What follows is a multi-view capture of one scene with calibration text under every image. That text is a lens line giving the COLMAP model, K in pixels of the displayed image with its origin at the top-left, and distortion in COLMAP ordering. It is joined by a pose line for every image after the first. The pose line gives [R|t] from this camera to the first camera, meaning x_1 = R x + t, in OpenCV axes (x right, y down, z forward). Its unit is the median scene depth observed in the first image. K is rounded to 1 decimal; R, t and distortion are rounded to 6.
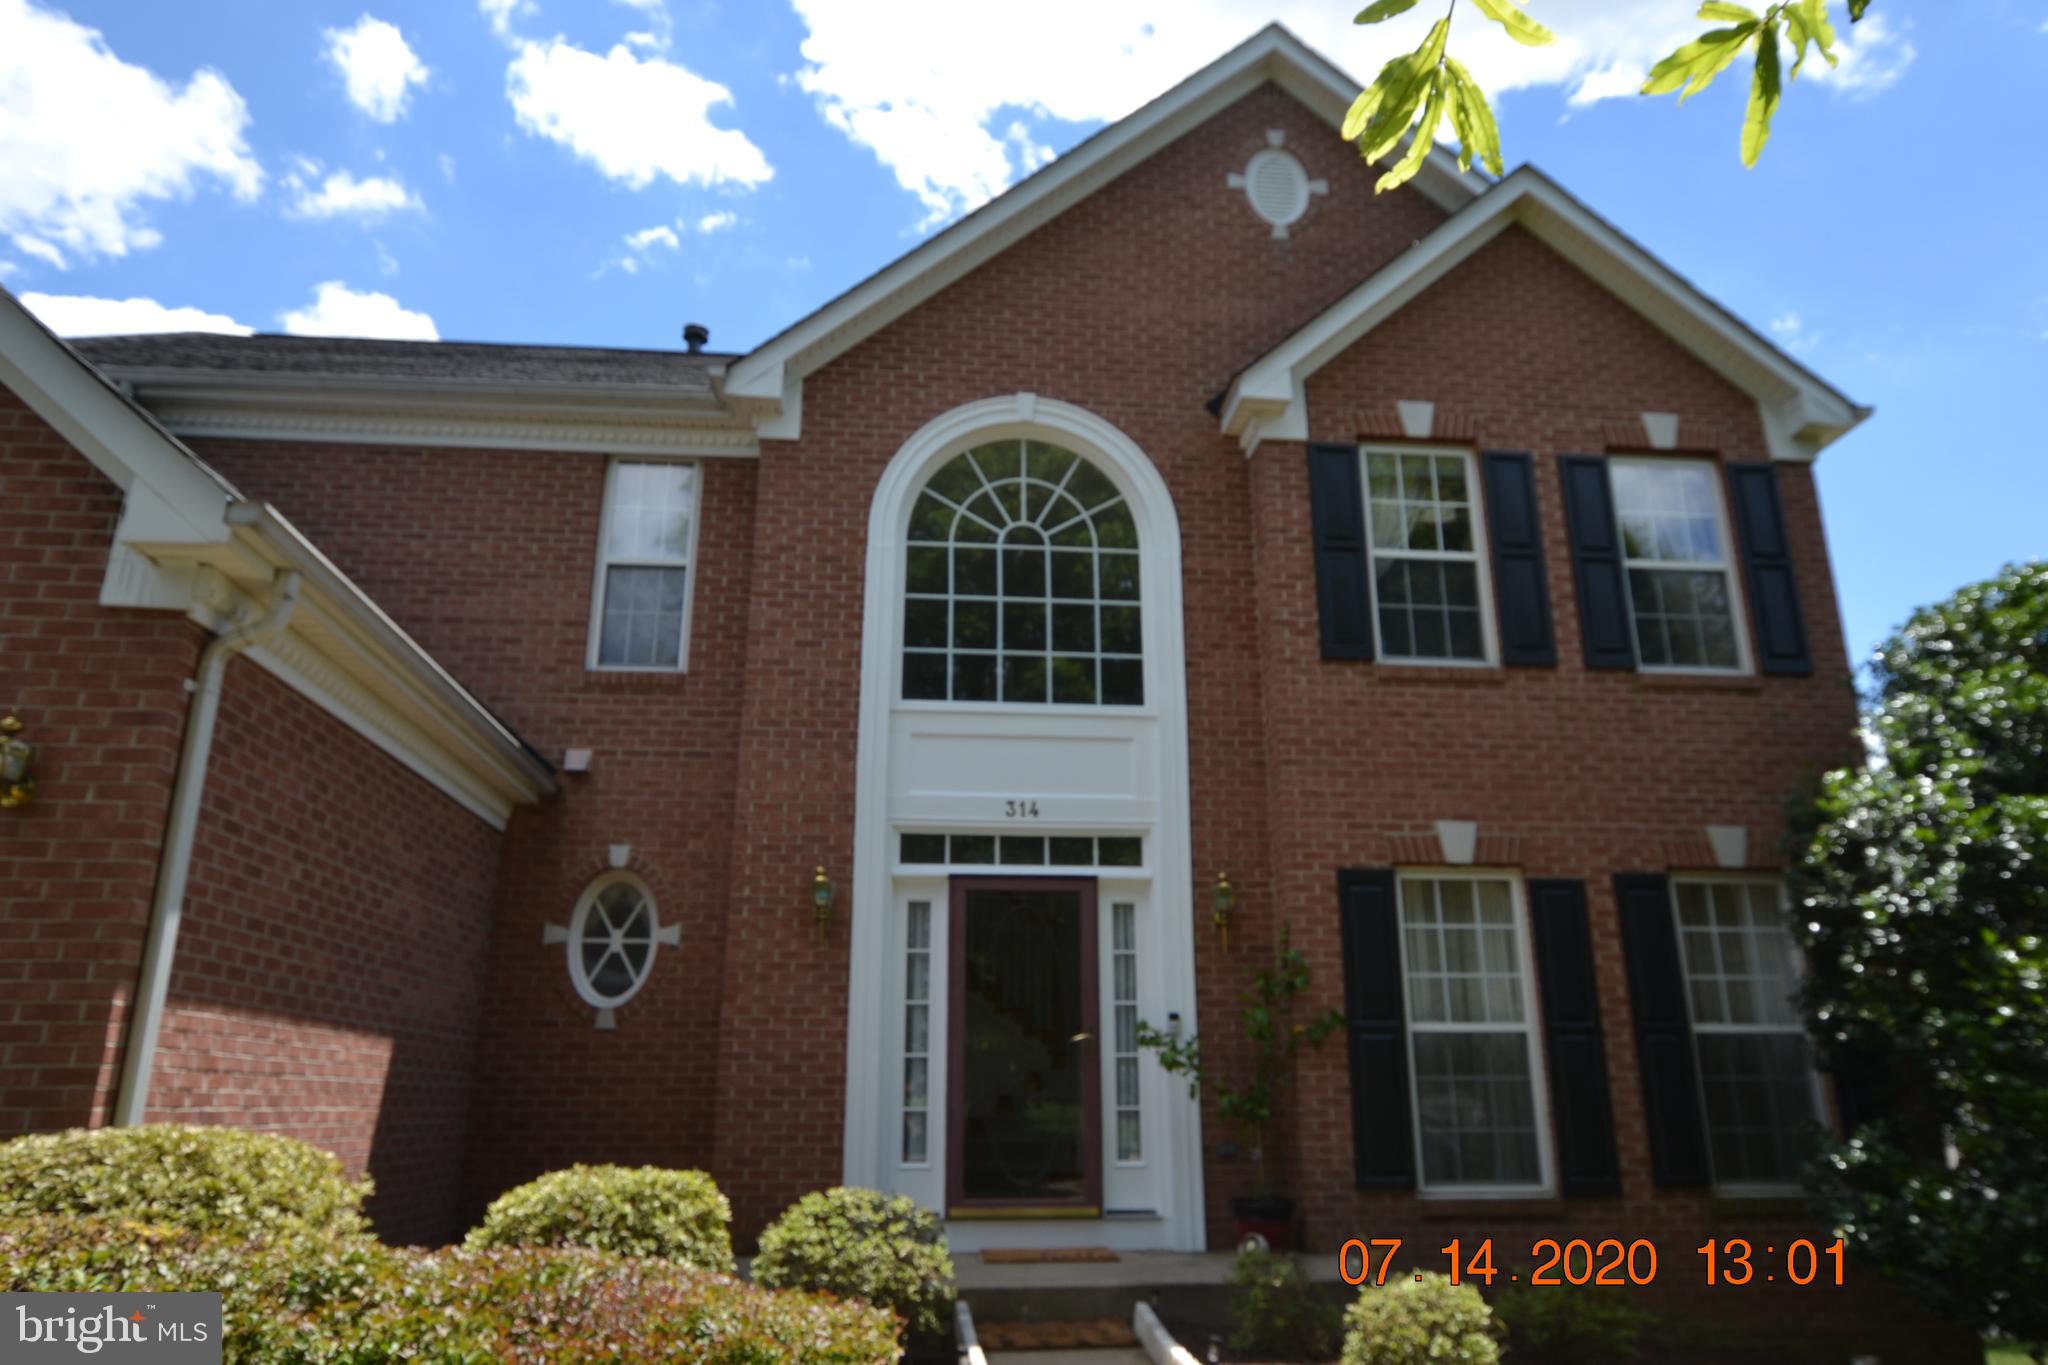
lens RADIAL K [[1342.5, 0, 1027.6], [0, 1342.5, 690.6], [0, 0, 1]] dist [-0.026410, 0.035167]
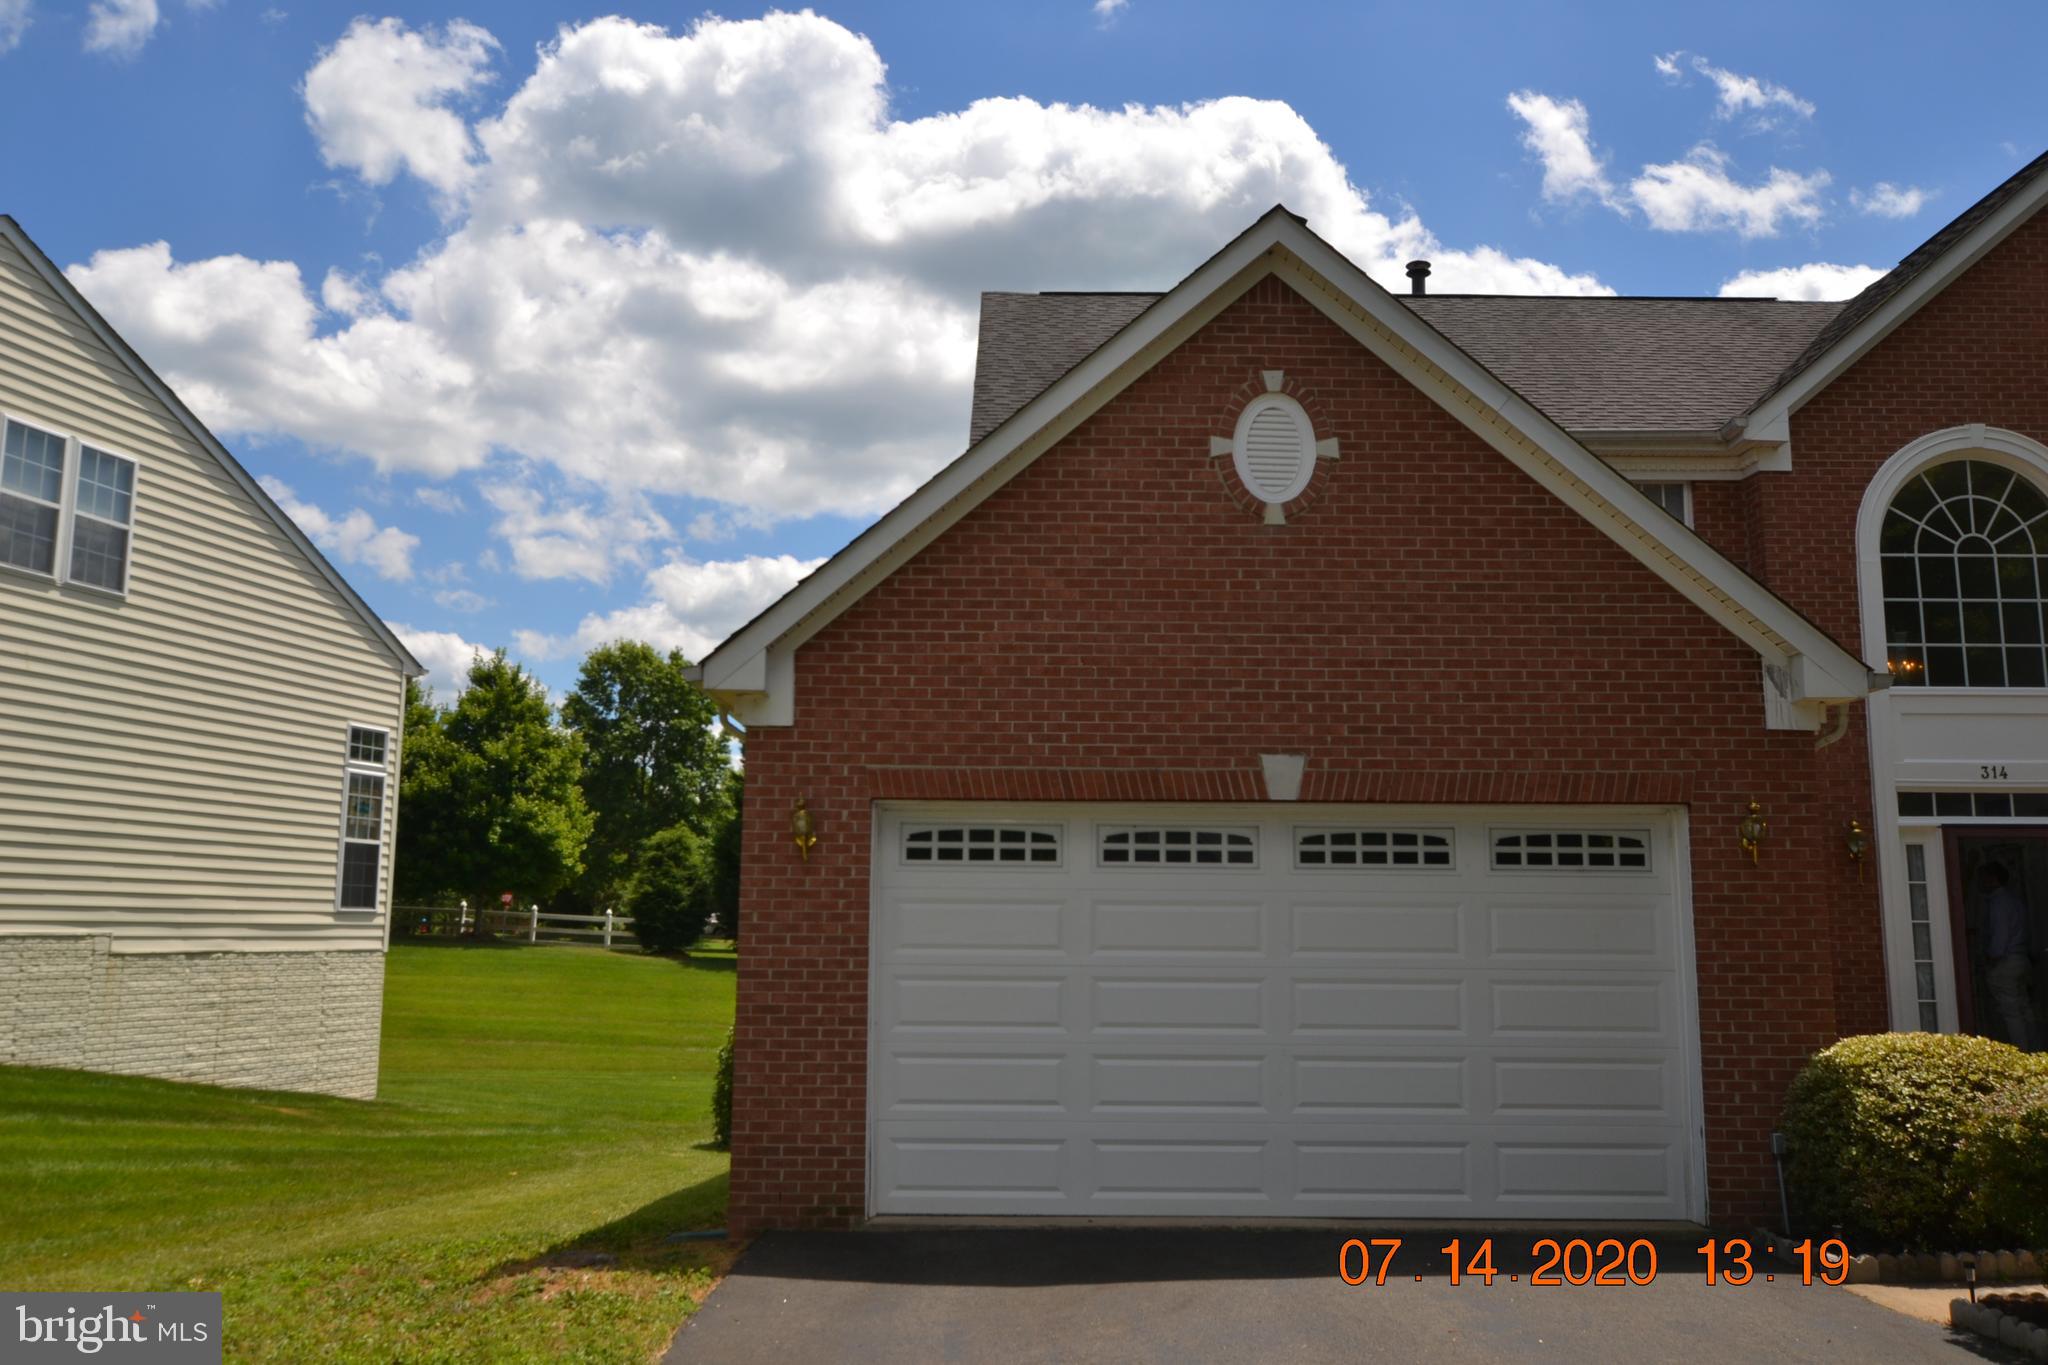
lens RADIAL K [[1617.4, 0, 1028.4], [0, 1617.4, 690.9], [0, 0, 1]] dist [0.002639, 0.015697]
pose [[0.996370, -0.006075, -0.084916, -0.797080], [0.018663, 0.988774, 0.148250, -0.237226], [0.083062, -0.149296, 0.985298, -0.591377]]
